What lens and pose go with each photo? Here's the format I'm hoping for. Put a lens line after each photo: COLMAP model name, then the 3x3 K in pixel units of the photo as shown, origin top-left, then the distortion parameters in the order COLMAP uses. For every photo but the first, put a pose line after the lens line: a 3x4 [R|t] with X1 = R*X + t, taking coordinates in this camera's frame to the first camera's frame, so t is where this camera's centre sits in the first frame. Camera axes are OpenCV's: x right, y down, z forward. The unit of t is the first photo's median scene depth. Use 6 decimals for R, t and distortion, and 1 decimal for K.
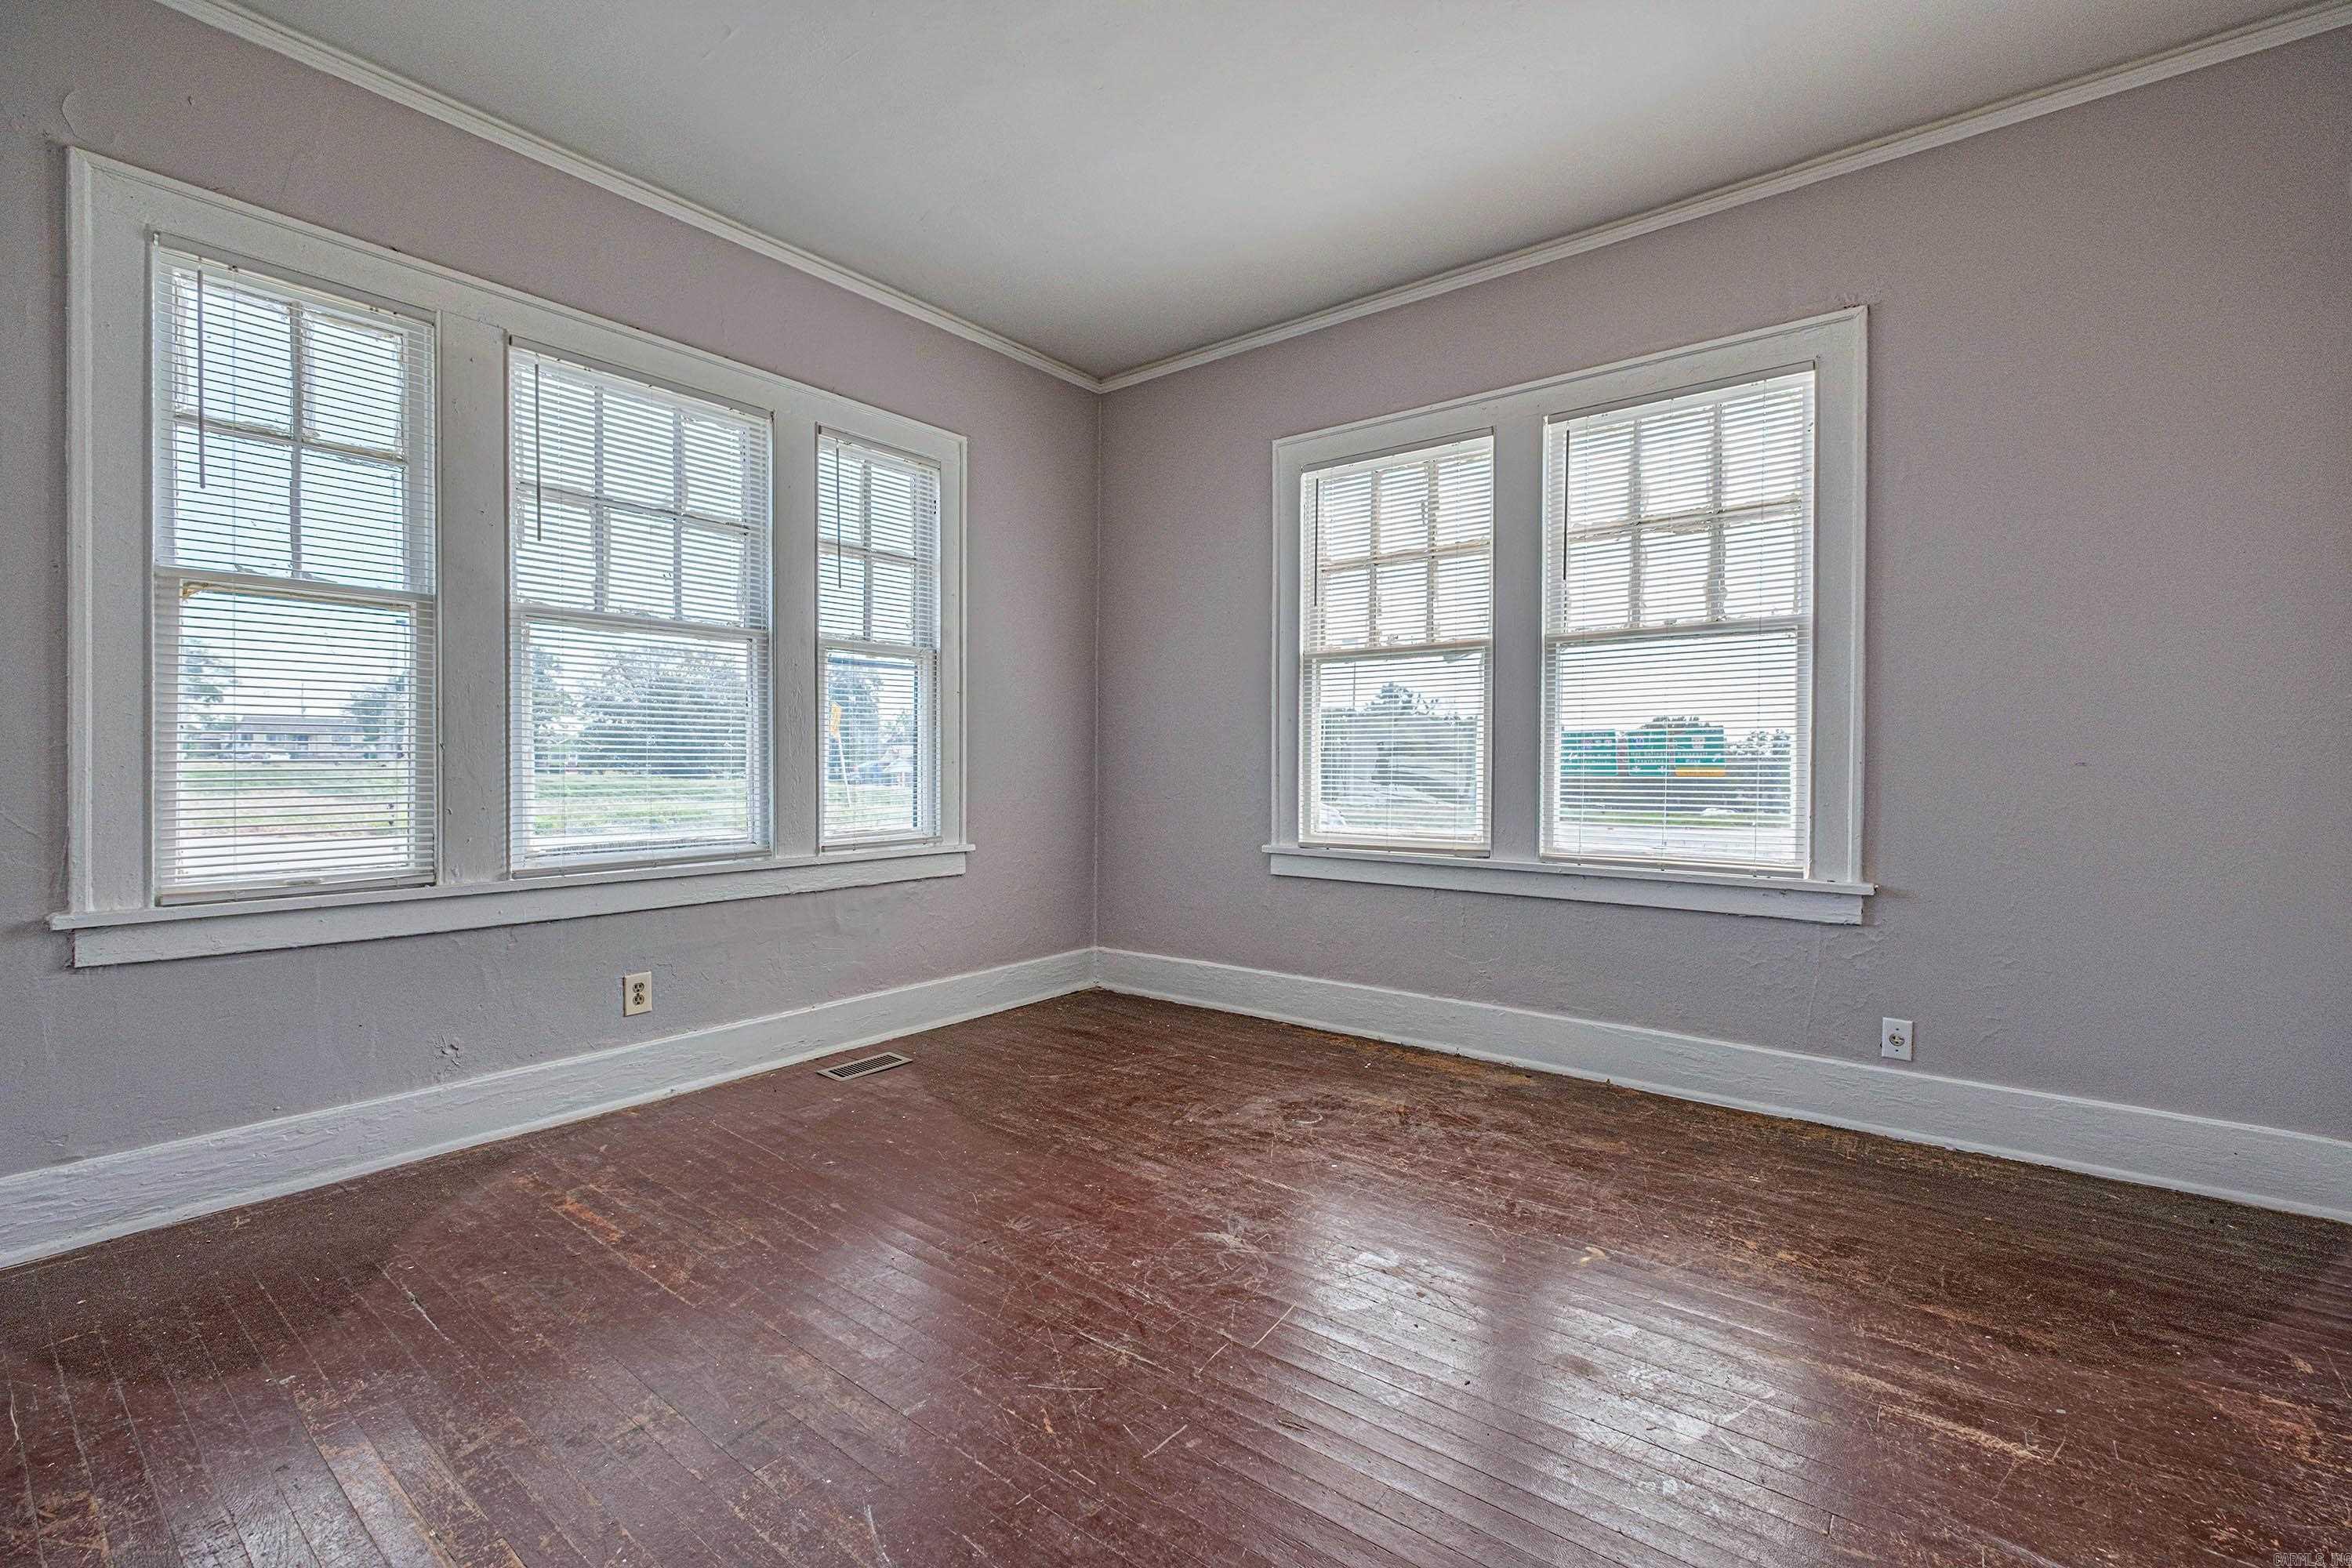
lens RADIAL K [[1021.7, 0, 1153.9], [0, 1021.7, 777.3], [0, 0, 1]] dist [0.017874, -0.014362]
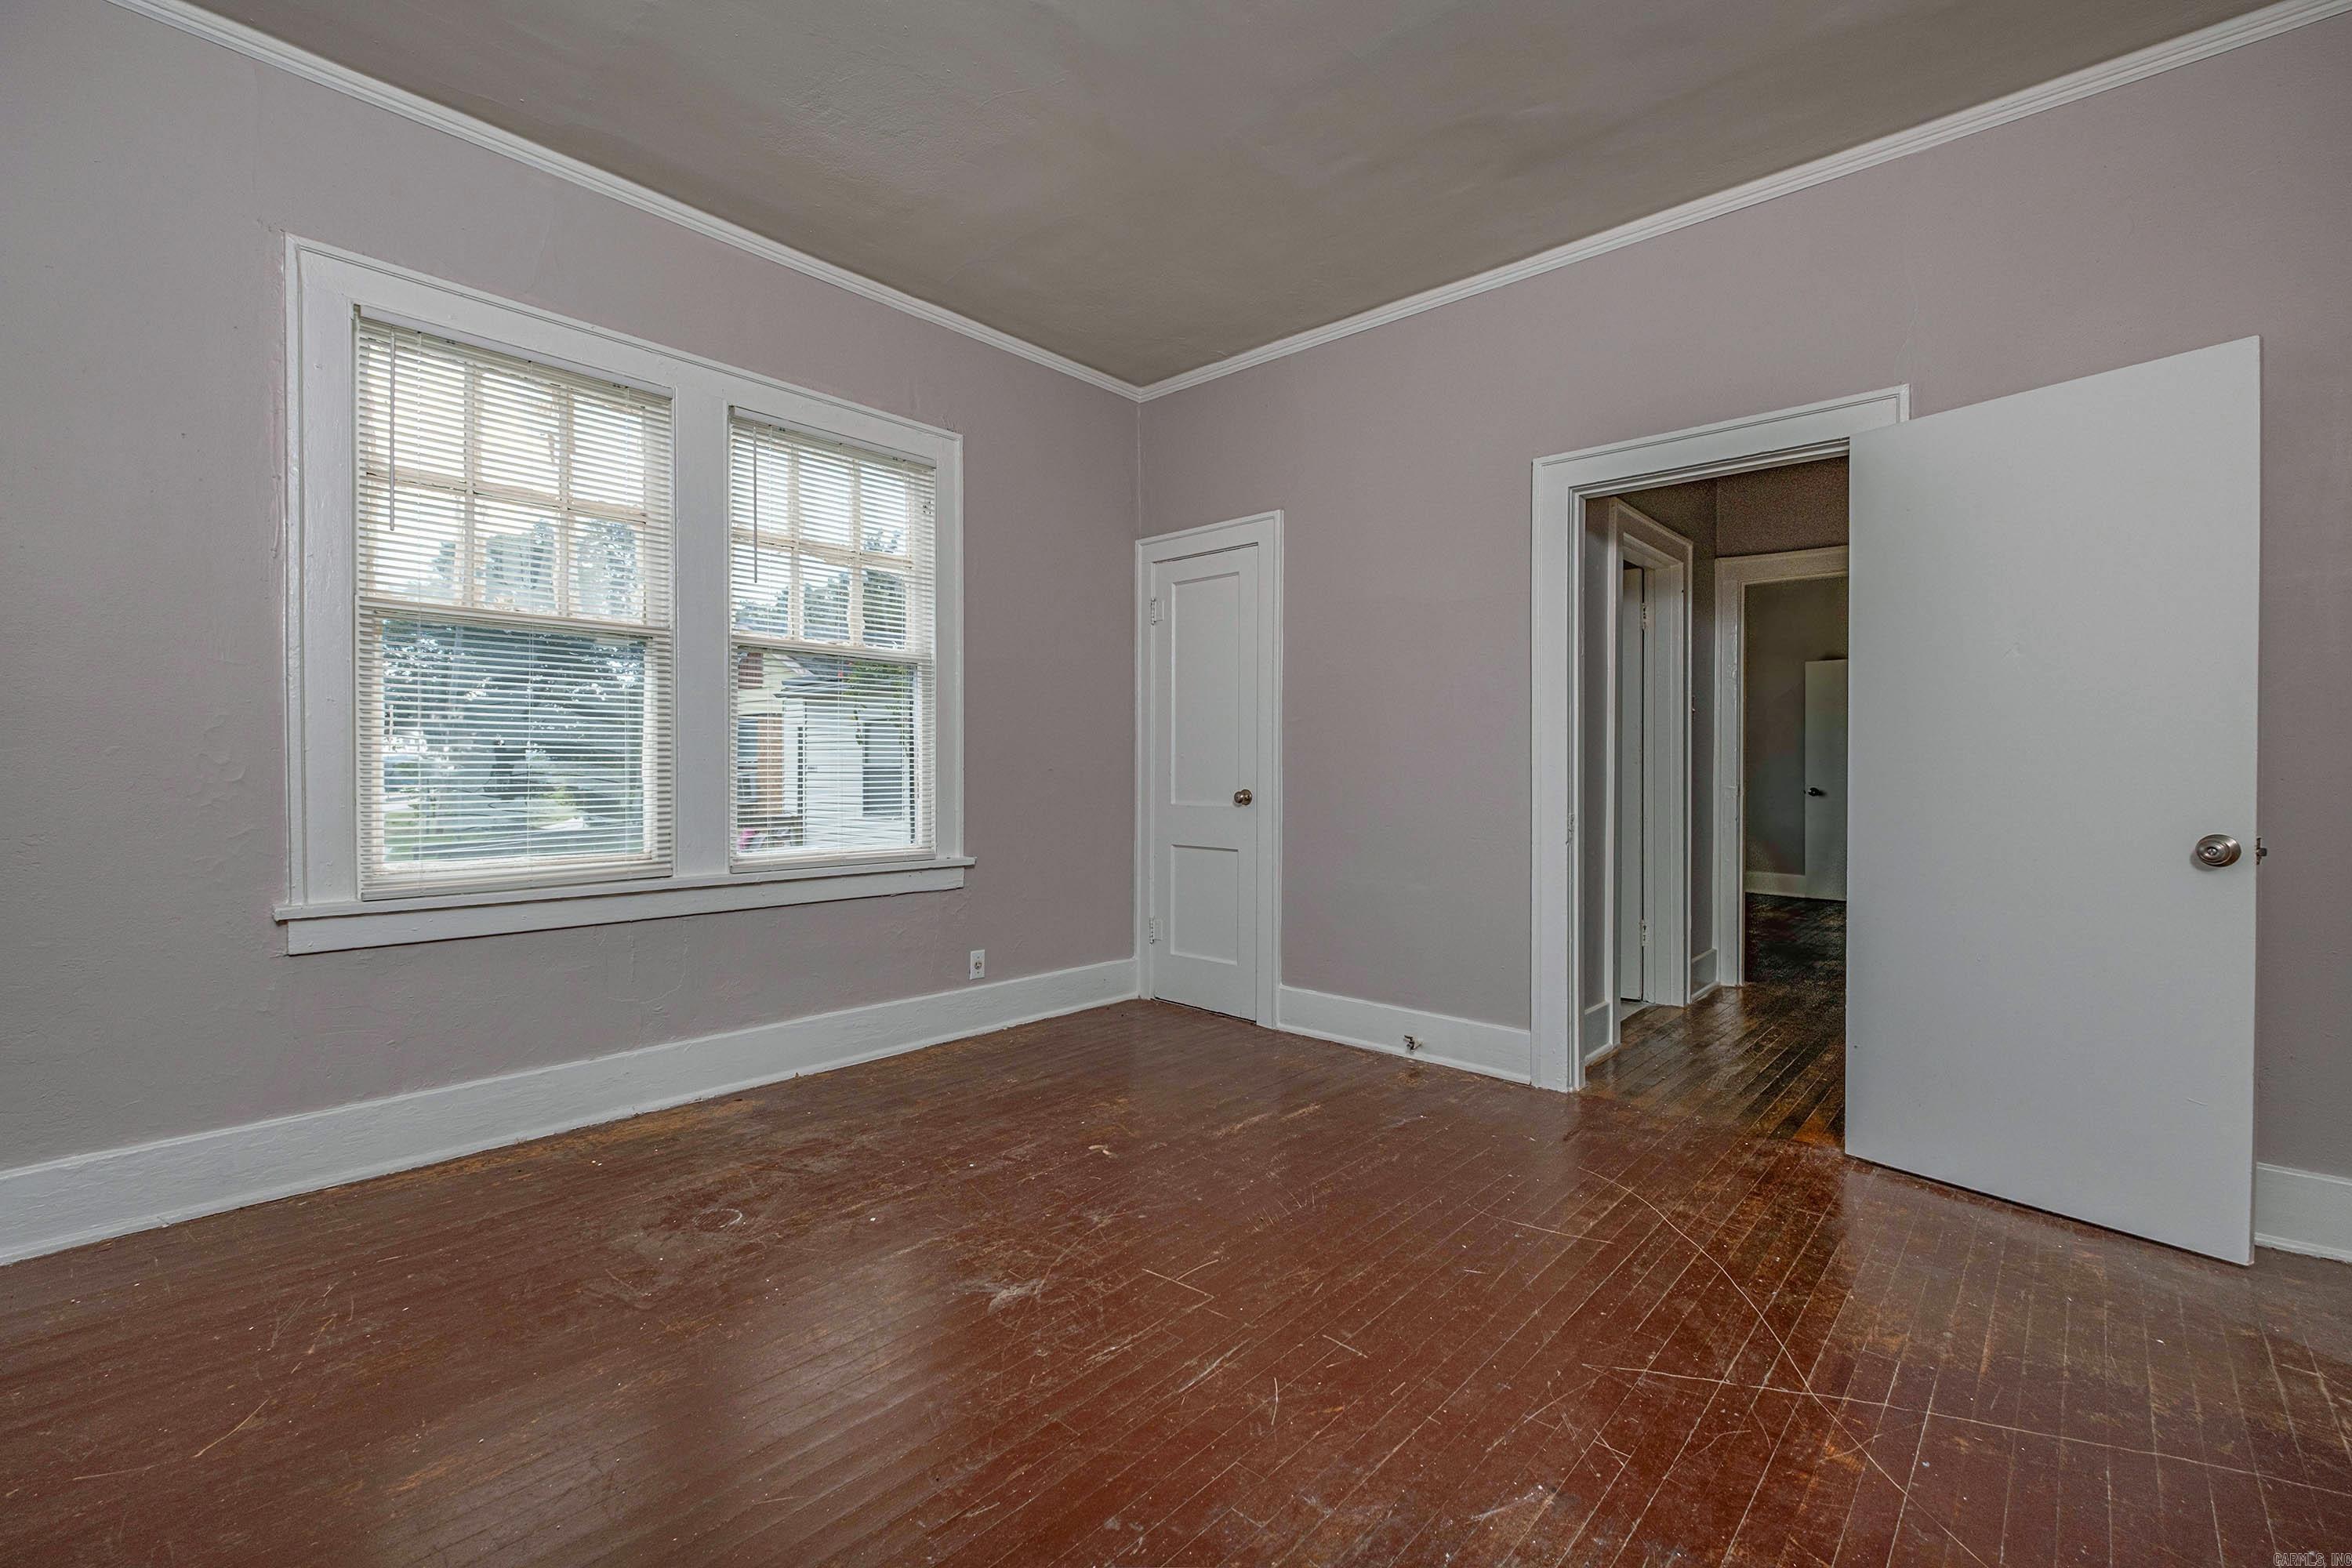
lens RADIAL K [[1022.6, 0, 1194.3], [0, 1022.6, 780.2], [0, 0, 1]] dist [0.020116, -0.013192]
pose [[0.042307, -0.012922, 0.999021, -0.608781], [0.009870, 0.999873, 0.012515, -0.012727], [-0.999056, 0.009331, 0.042430, 0.580595]]
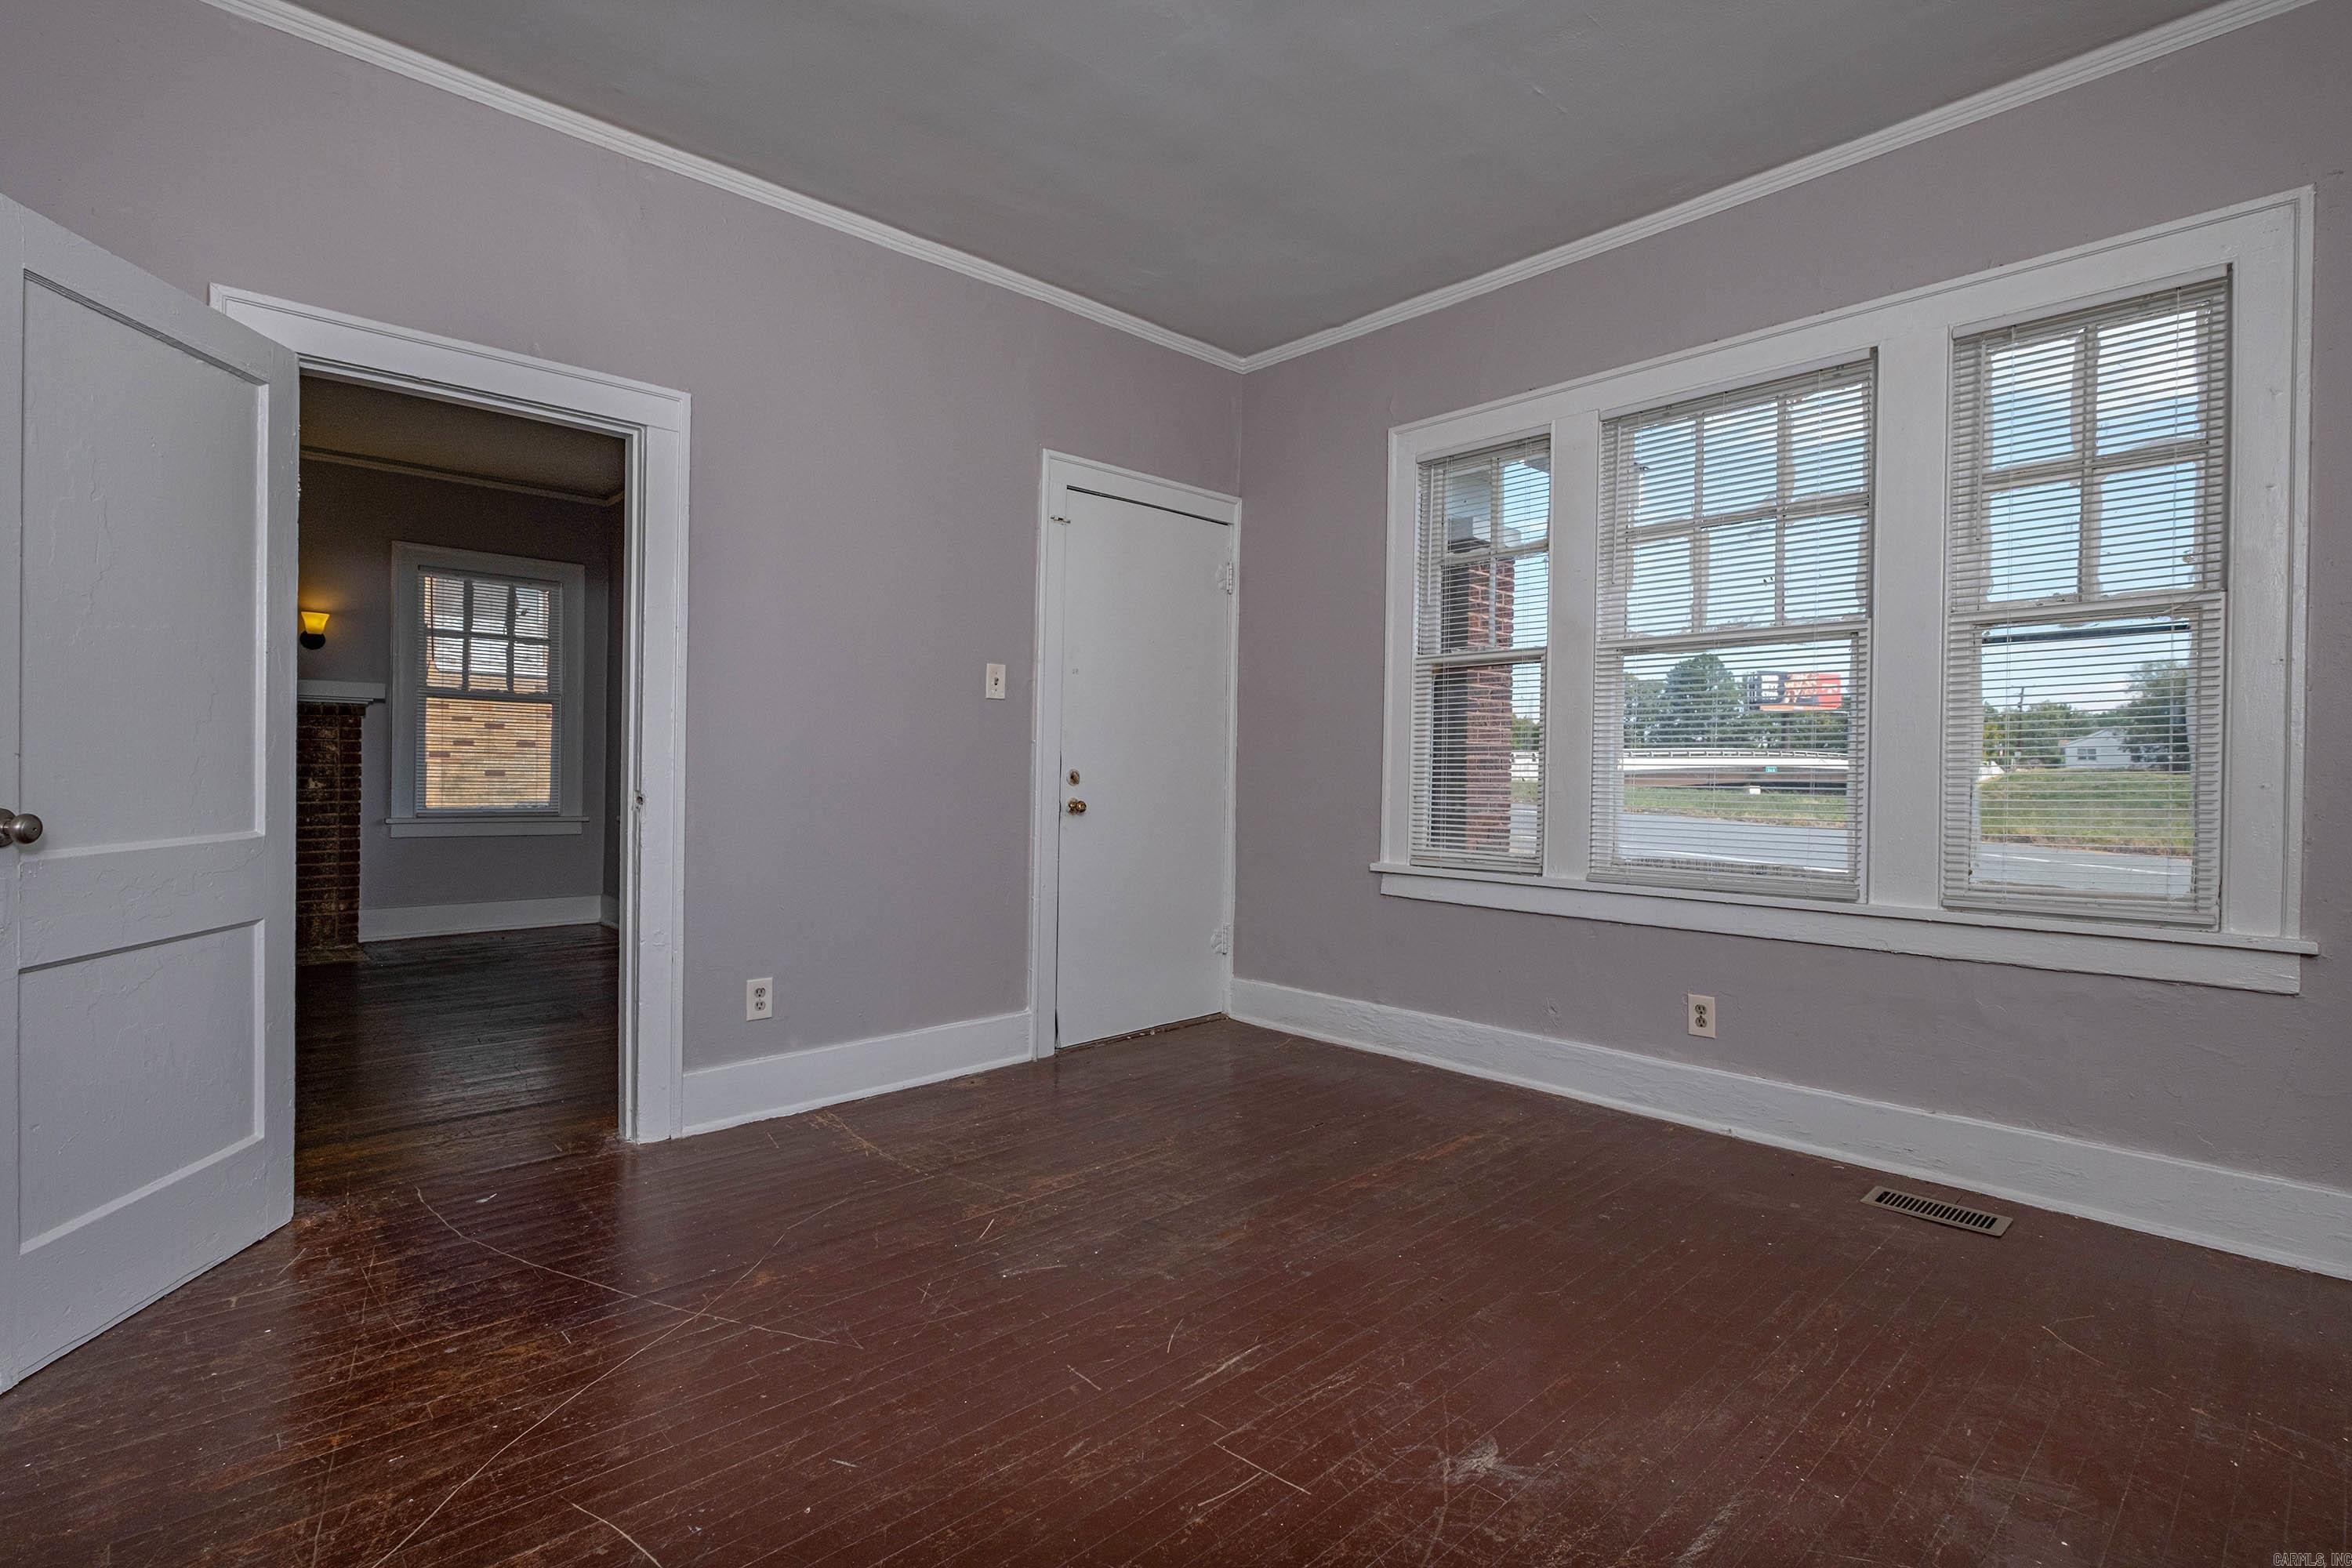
lens RADIAL K [[1110.4, 0, 1180.9], [0, 1110.4, 770.9], [0, 0, 1]] dist [-0.000937, -0.000671]
pose [[-0.140046, -0.004867, -0.990133, 0.624600], [-0.026702, 0.999643, -0.001137, -0.009128], [0.989785, 0.026280, -0.140126, 0.653368]]
